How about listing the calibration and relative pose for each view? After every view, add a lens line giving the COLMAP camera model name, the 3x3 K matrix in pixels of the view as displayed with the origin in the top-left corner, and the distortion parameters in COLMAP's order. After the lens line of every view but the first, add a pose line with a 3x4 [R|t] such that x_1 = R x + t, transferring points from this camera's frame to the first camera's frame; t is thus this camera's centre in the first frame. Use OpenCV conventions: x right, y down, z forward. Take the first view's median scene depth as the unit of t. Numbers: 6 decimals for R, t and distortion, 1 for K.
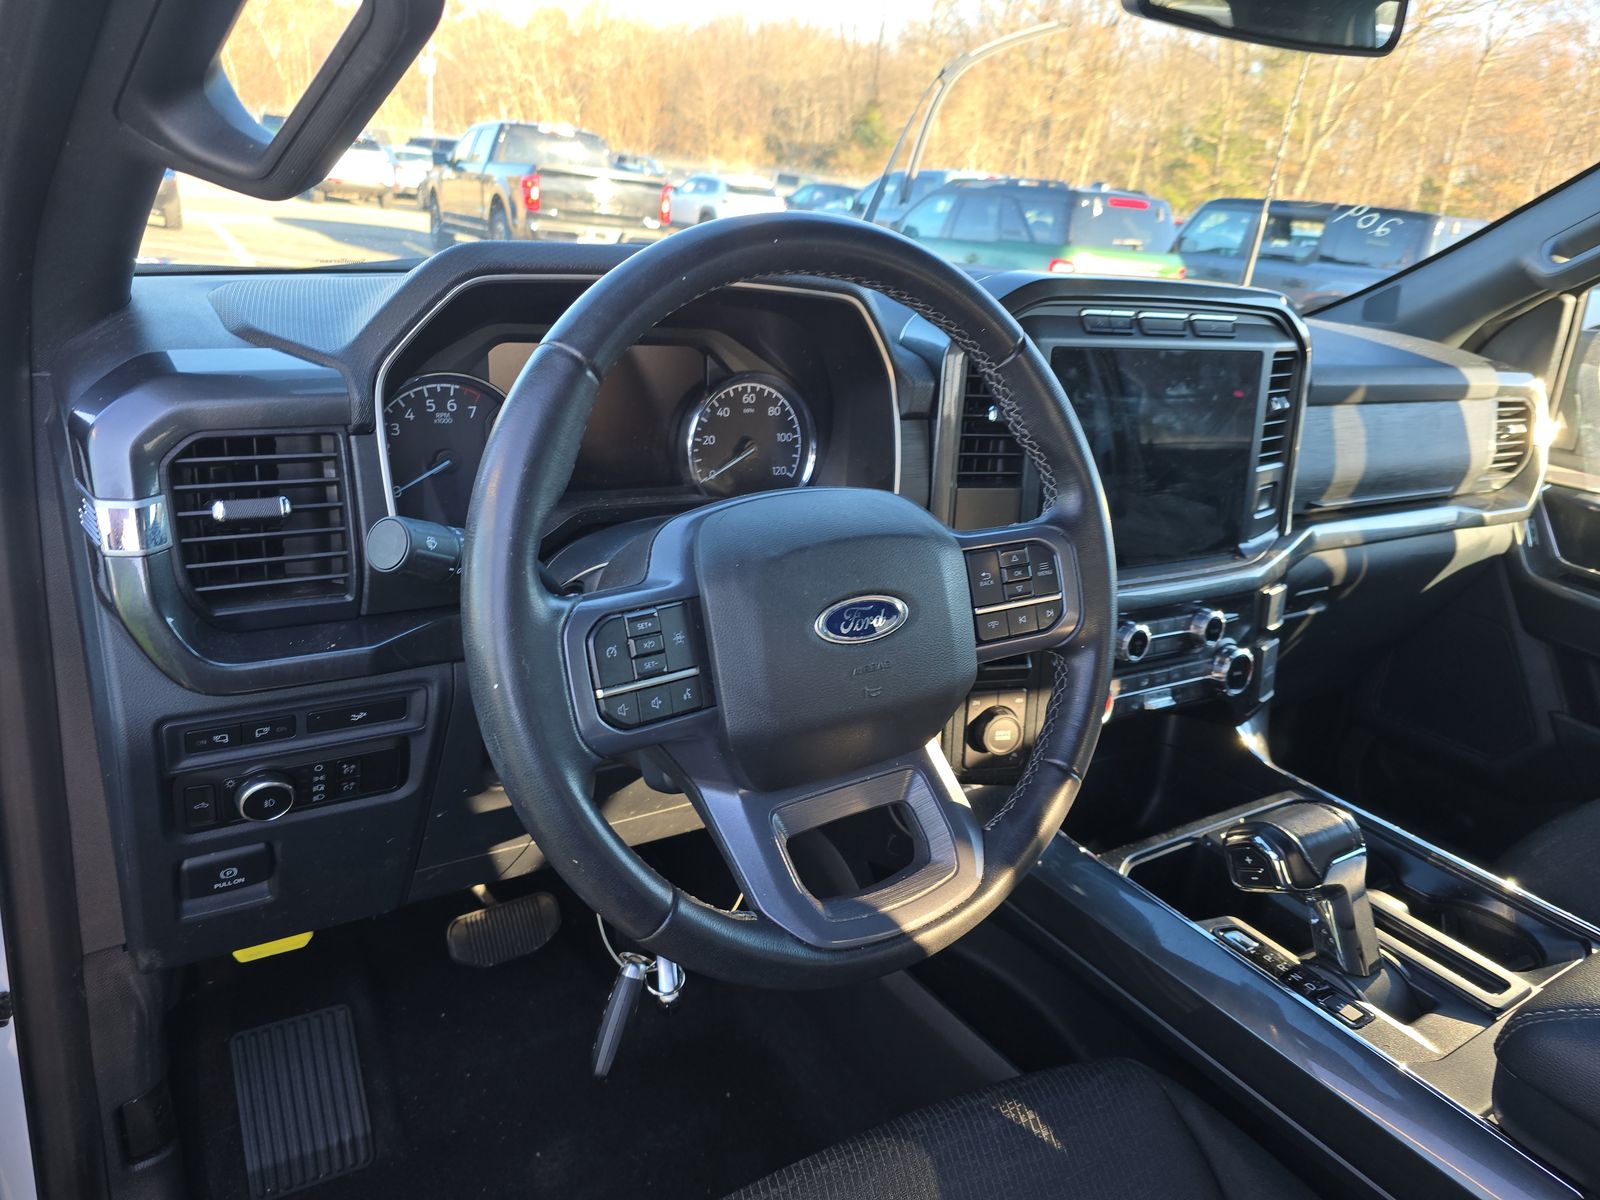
lens RADIAL K [[1085.9, 0, 792.4], [0, 1085.9, 600.7], [0, 0, 1]] dist [0.061181, -0.065312]
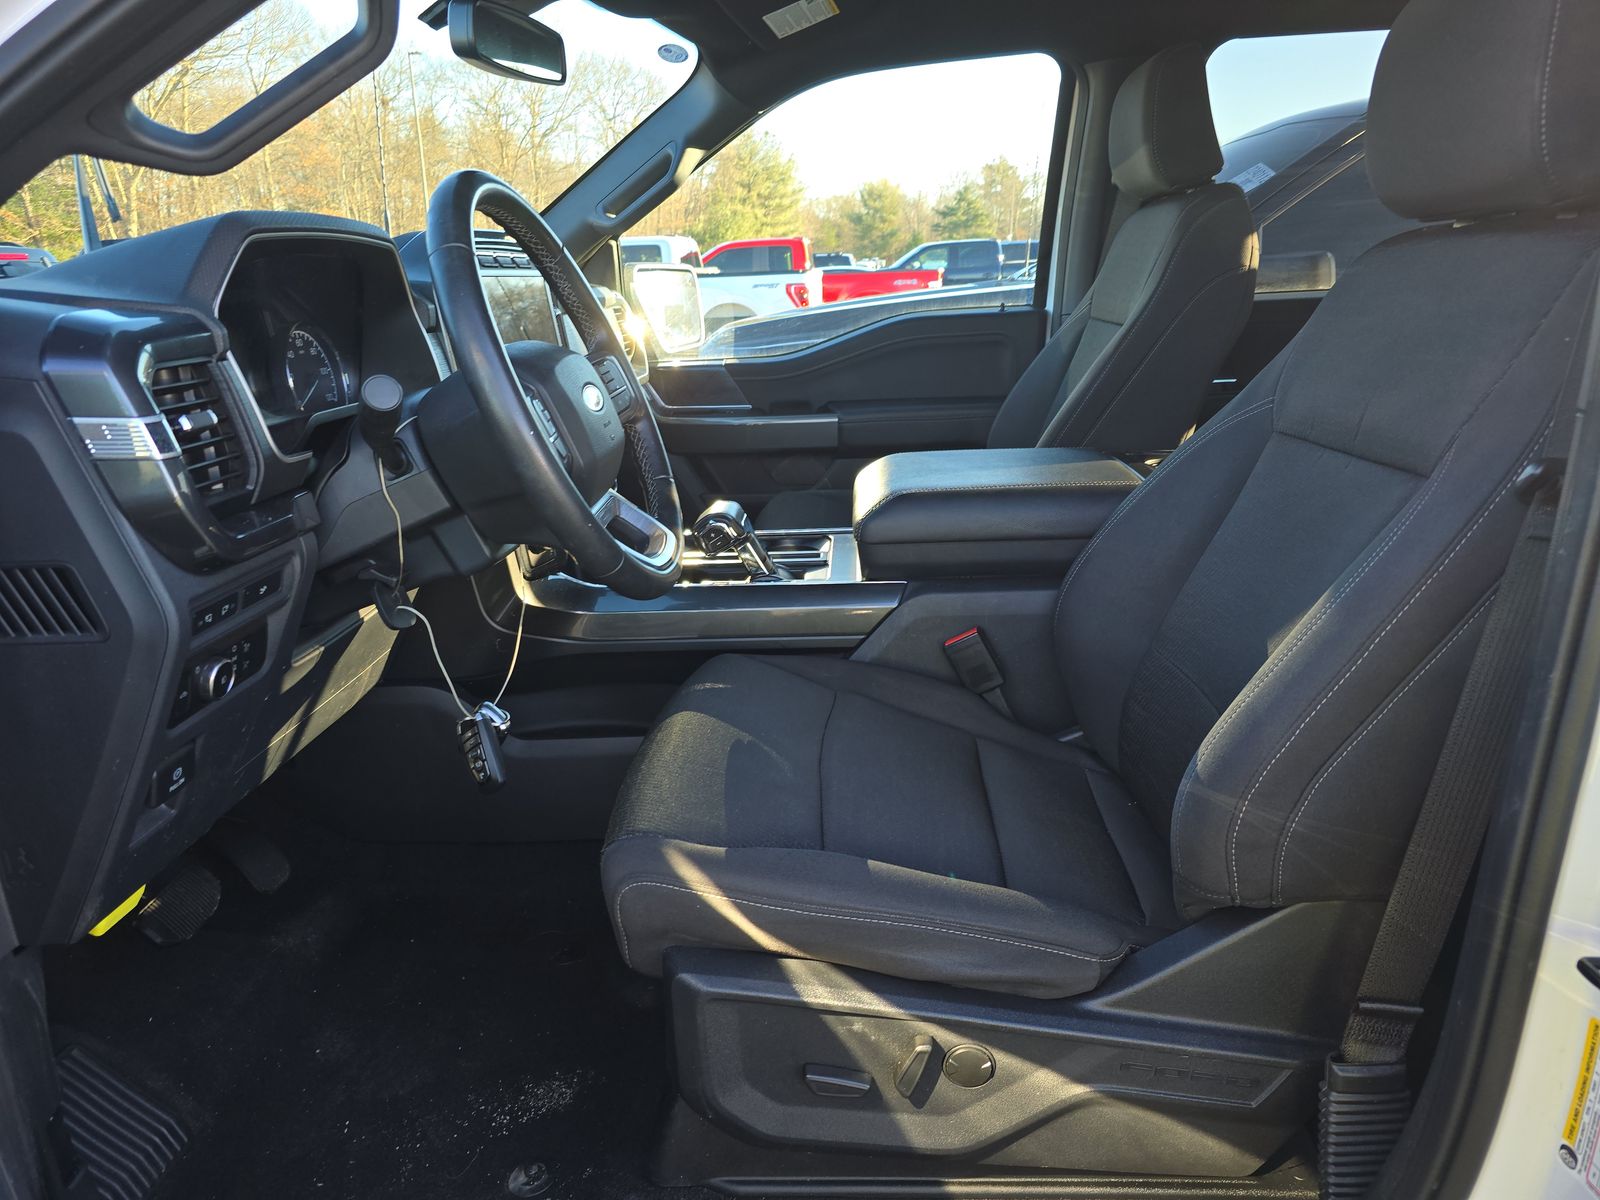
lens RADIAL K [[1085.9, 0, 792.4], [0, 1085.9, 600.7], [0, 0, 1]] dist [0.061181, -0.065312]
pose [[0.594353, -0.341019, 0.728320, -0.935318], [0.364510, 0.921506, 0.134012, 0.165532], [-0.716852, 0.185829, 0.672005, -0.280593]]
